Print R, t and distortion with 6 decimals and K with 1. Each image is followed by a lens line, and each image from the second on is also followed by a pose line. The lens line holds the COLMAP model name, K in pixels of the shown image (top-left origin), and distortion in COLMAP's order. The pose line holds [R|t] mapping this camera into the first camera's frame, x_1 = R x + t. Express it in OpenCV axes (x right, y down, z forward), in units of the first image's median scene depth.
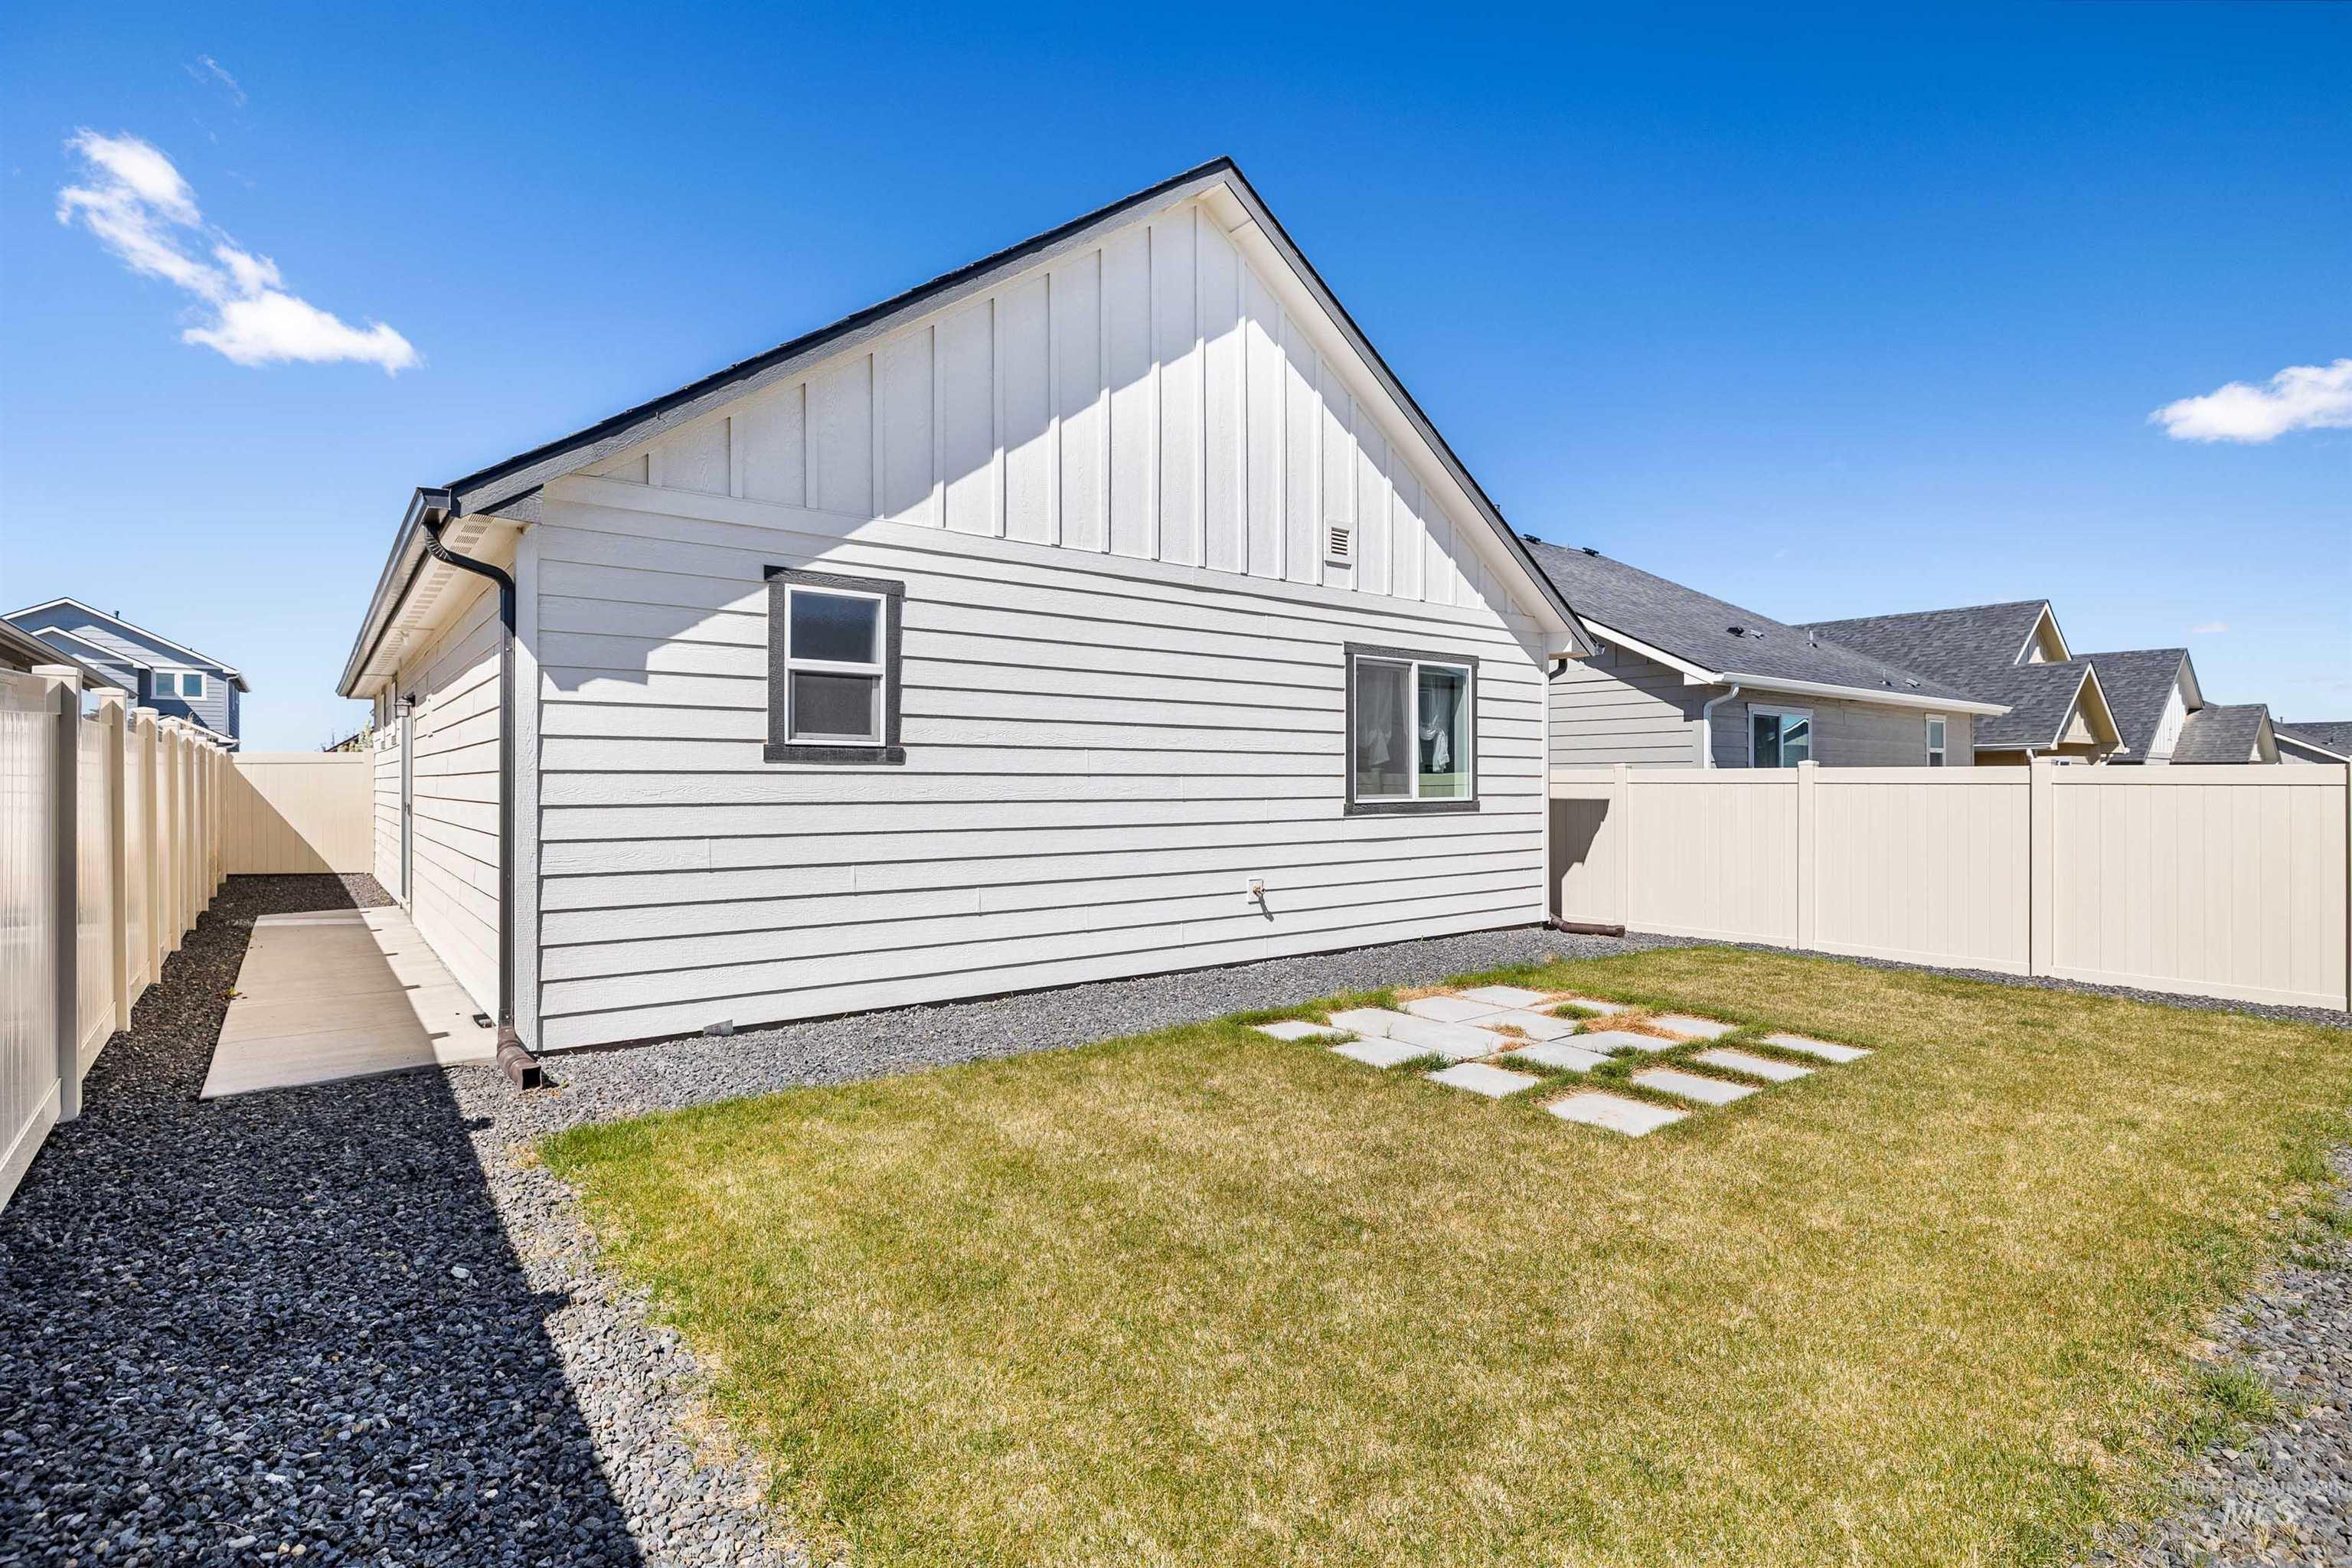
lens RADIAL K [[1122.3, 0, 1179.4], [0, 1122.3, 791.7], [0, 0, 1]] dist [-0.000367, 0.000015]
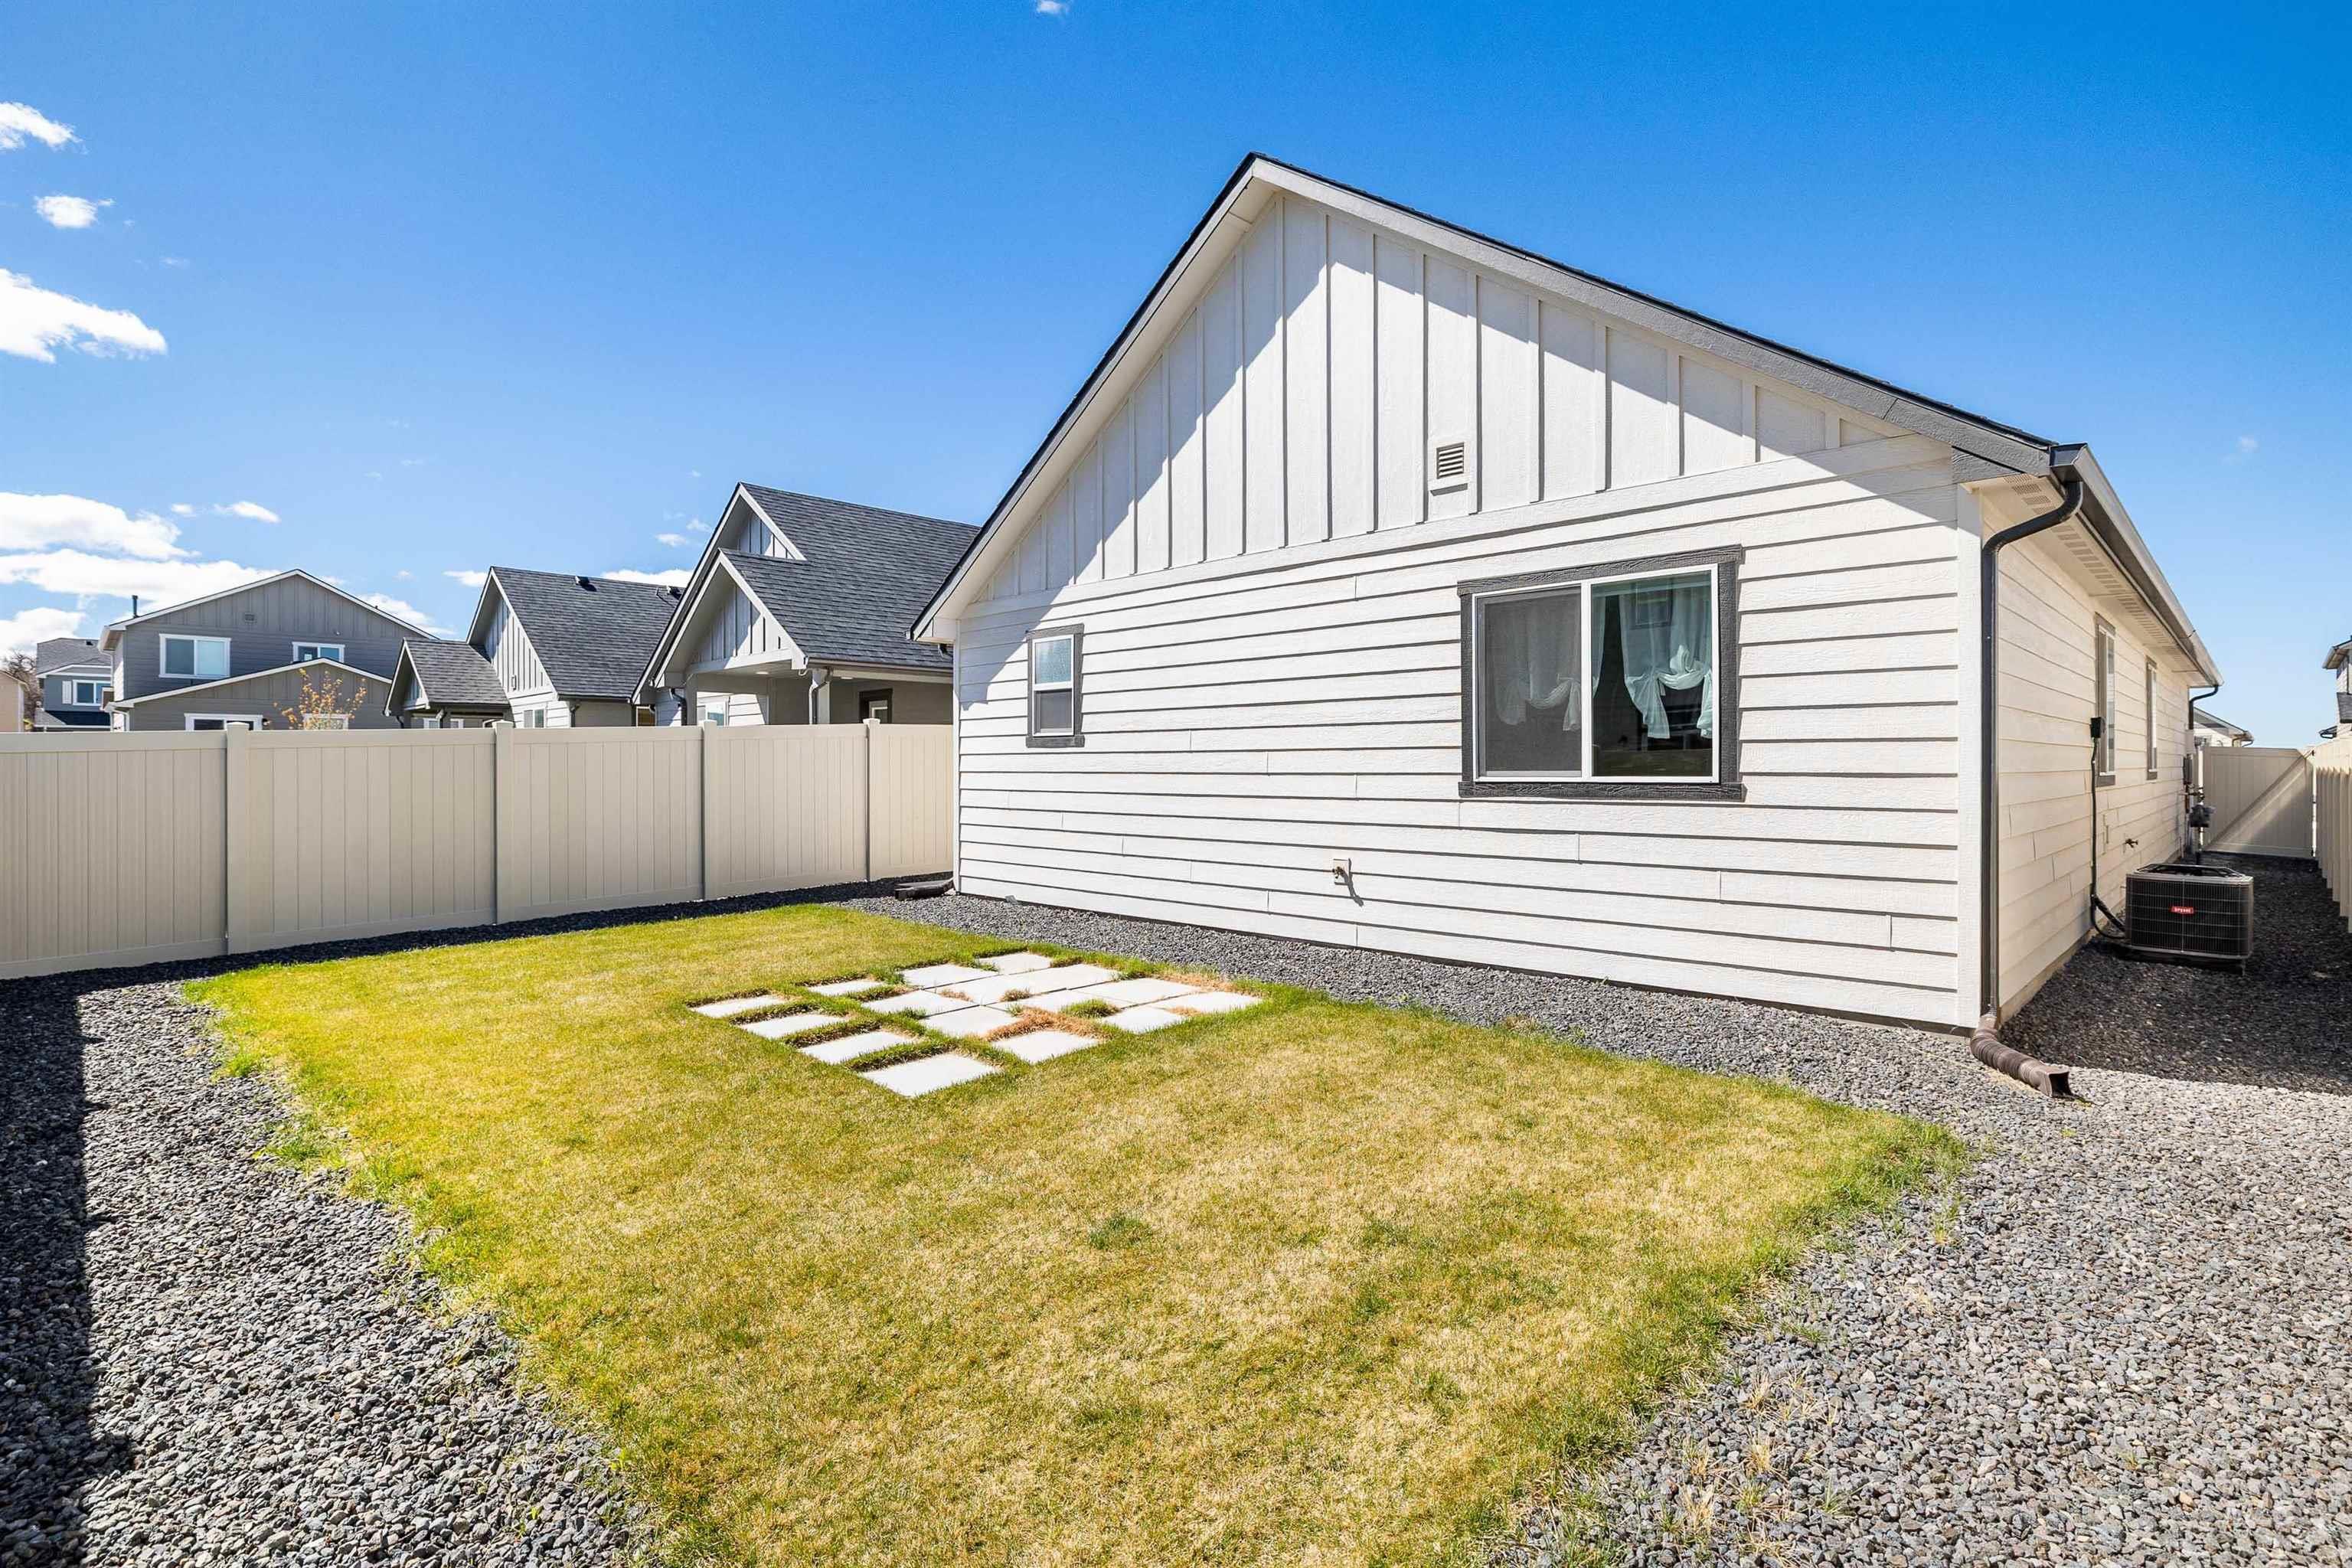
lens RADIAL K [[1122.3, 0, 1178.5], [0, 1122.3, 767.7], [0, 0, 1]] dist [-0.000367, 0.000015]
pose [[0.133013, 0.010605, -0.991058, 0.975010], [0.004235, 0.999928, 0.011268, -0.010072], [0.991105, -0.005696, 0.132959, 0.730155]]
